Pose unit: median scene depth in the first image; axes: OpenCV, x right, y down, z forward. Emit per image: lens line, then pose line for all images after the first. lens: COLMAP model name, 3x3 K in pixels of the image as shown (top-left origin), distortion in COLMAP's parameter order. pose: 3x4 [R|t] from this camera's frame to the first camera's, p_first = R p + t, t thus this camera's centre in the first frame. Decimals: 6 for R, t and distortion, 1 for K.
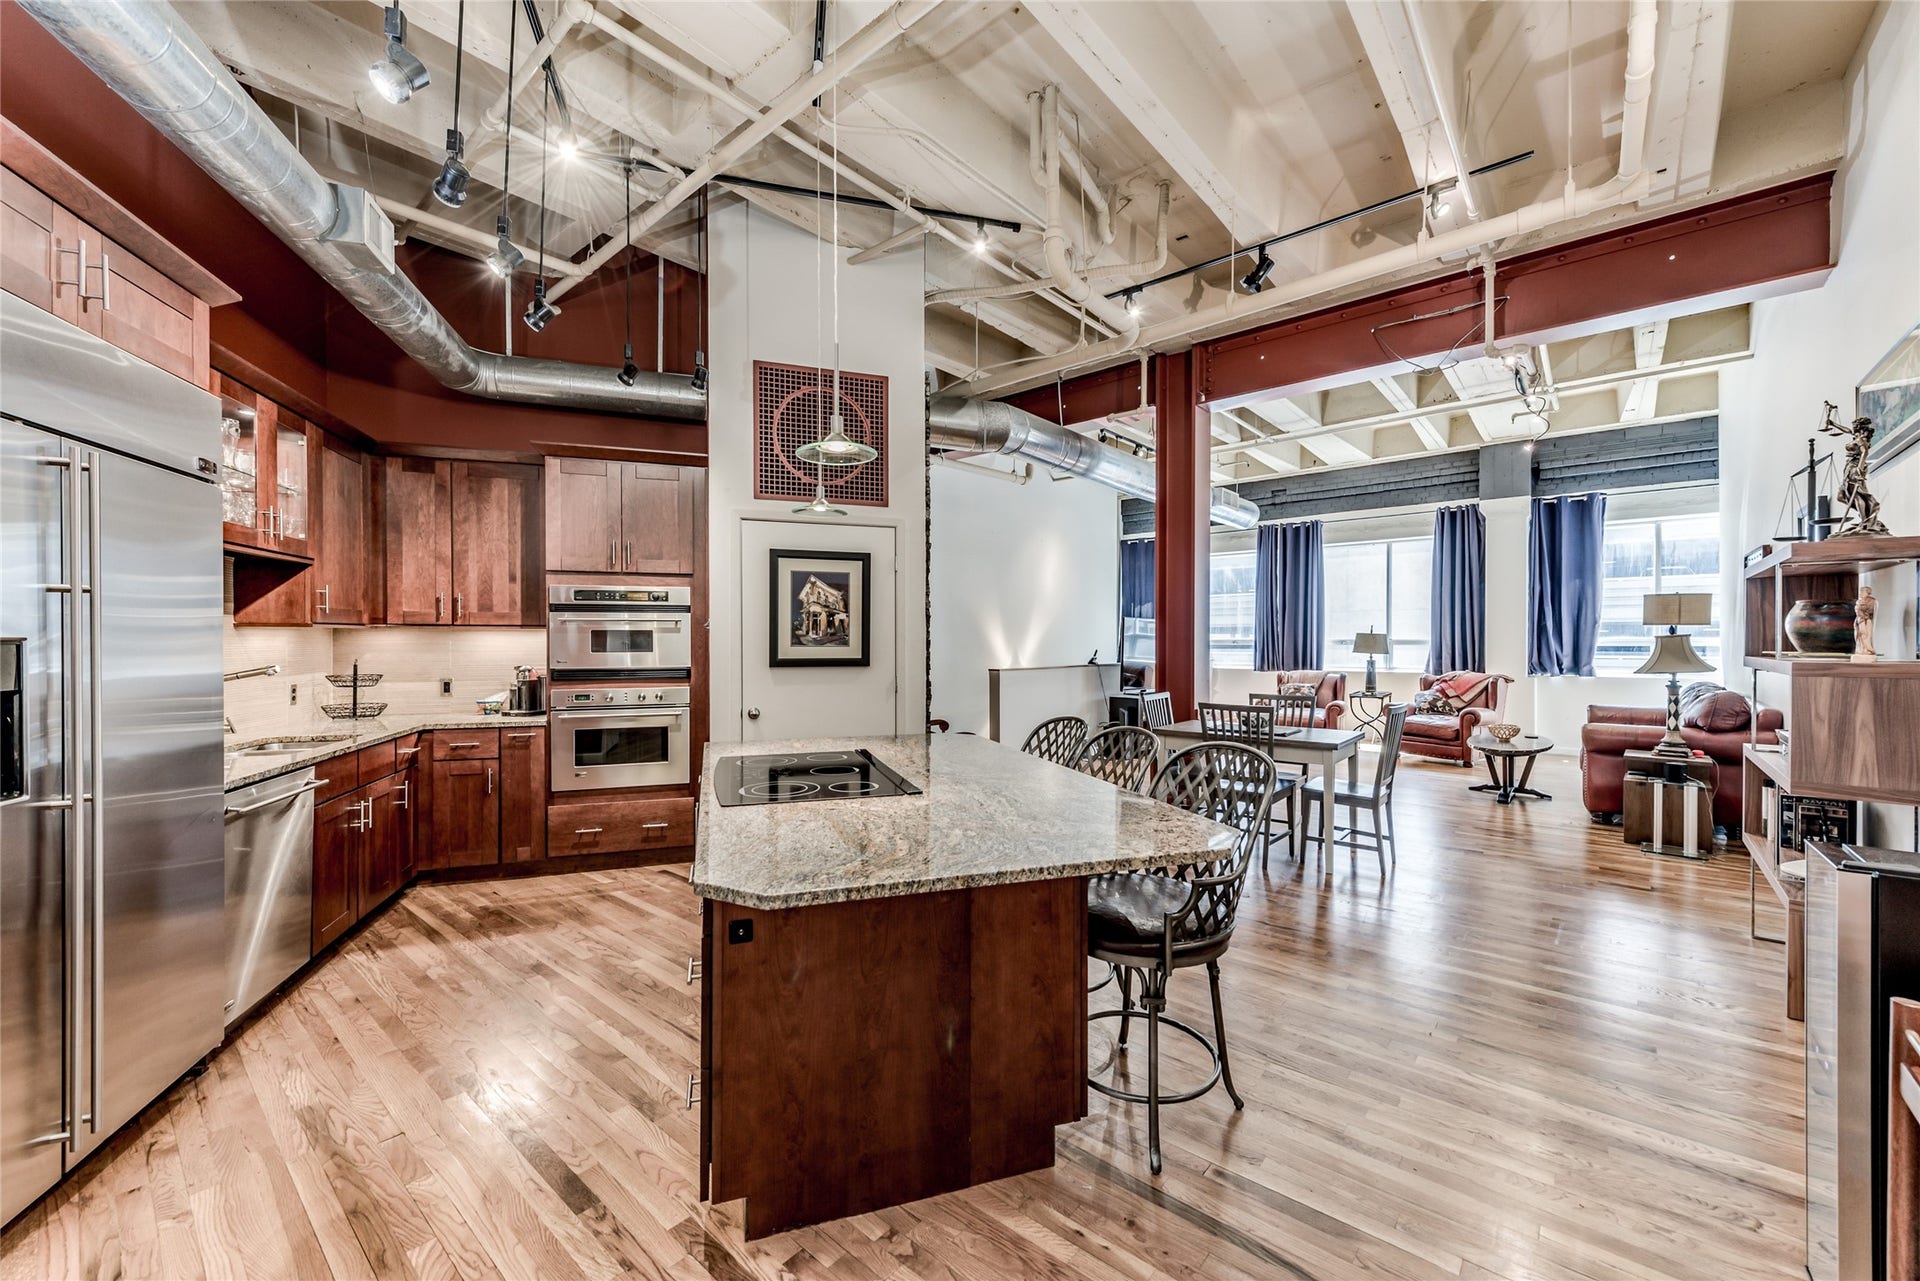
lens RADIAL K [[743.8, 0, 959.7], [0, 743.8, 640.6], [0, 0, 1]] dist [0.001822, -0.000912]
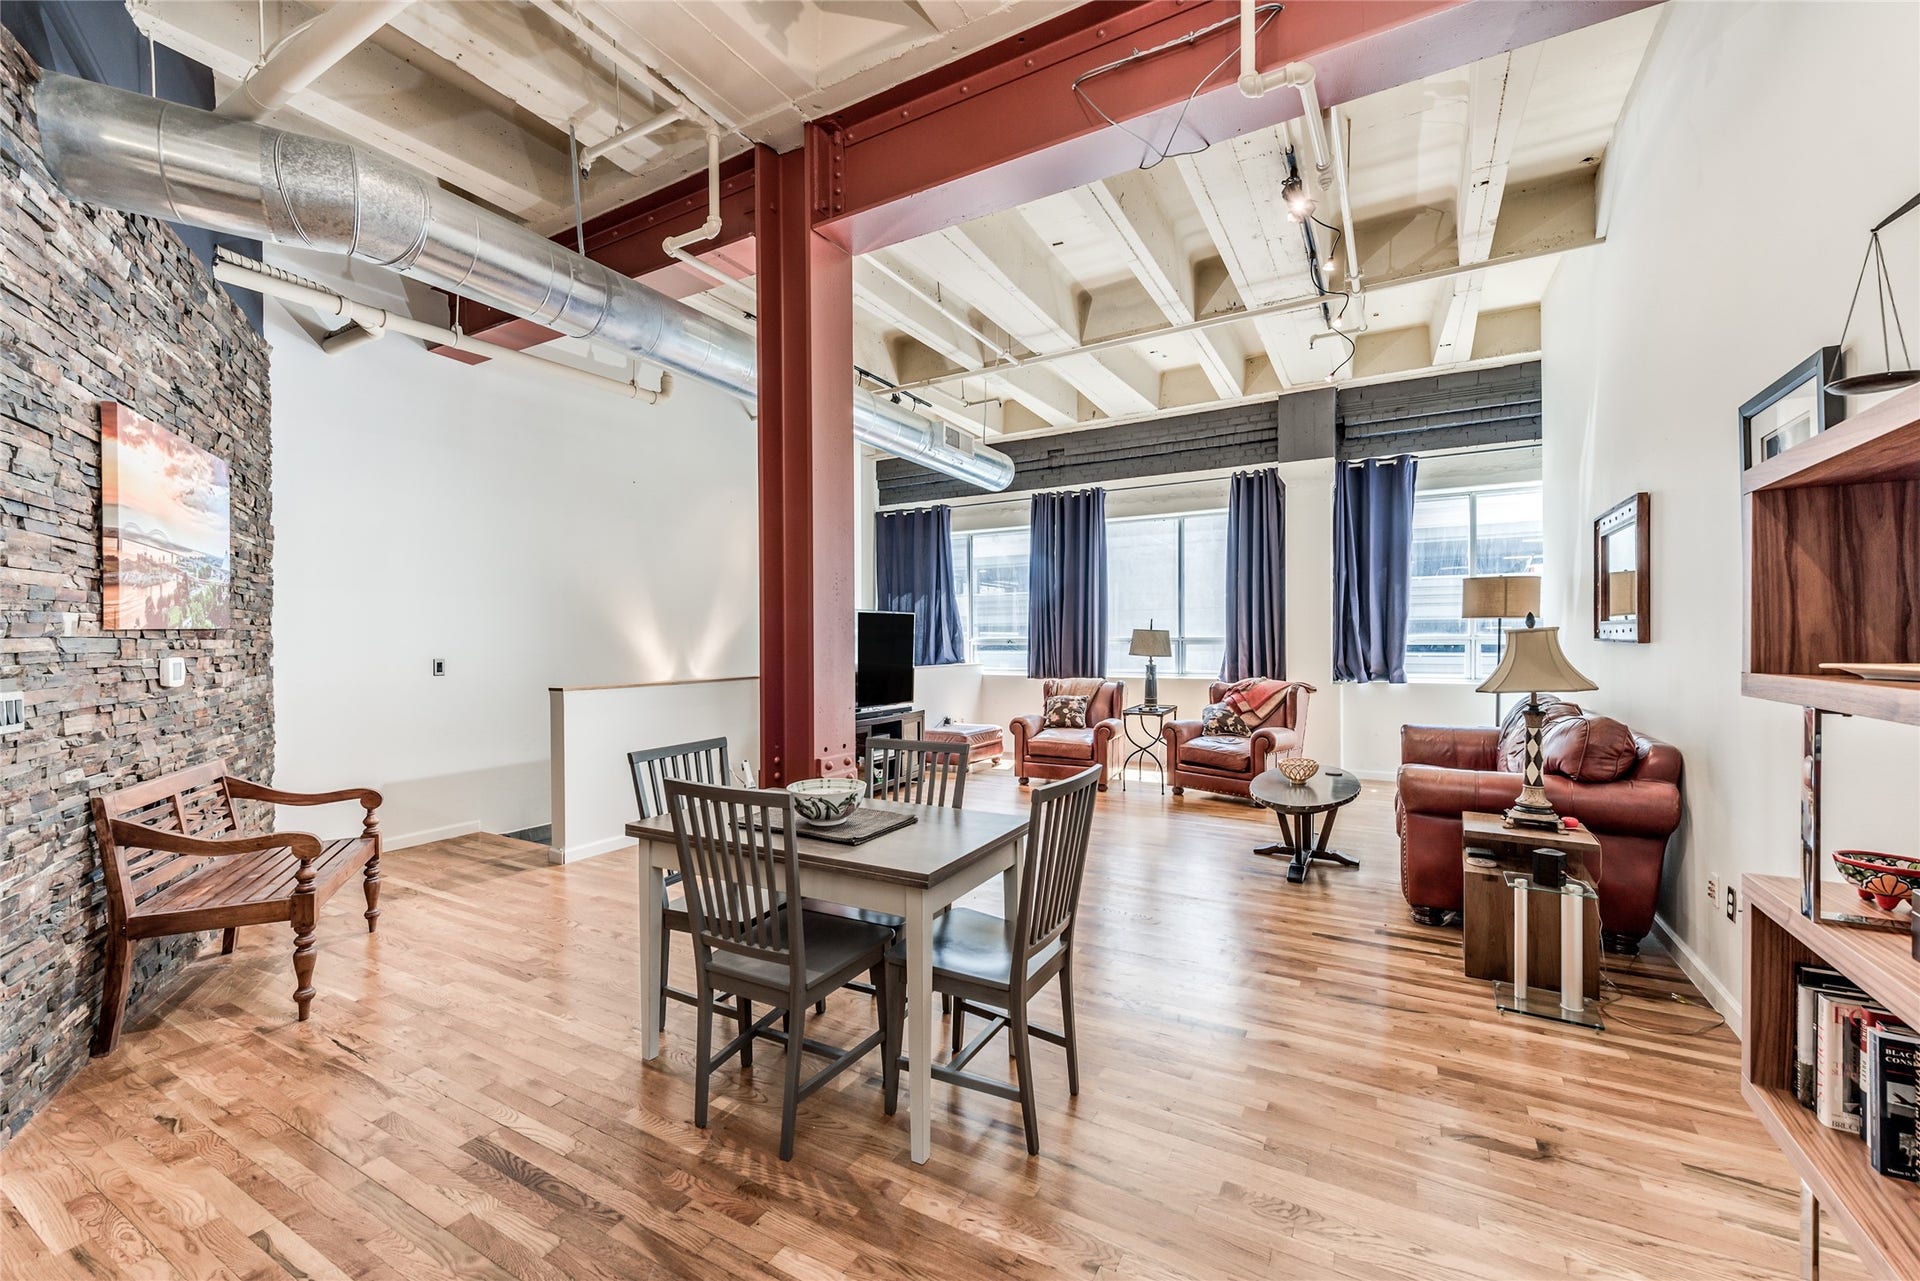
lens RADIAL K [[784.0, 0, 956.3], [0, 784.0, 637.3], [0, 0, 1]] dist [0.009434, -0.000431]
pose [[0.980499, -0.001806, 0.196518, 0.203848], [0.002511, 0.999991, -0.003338, 0.000178], [-0.196510, 0.003767, 0.980495, 0.255173]]
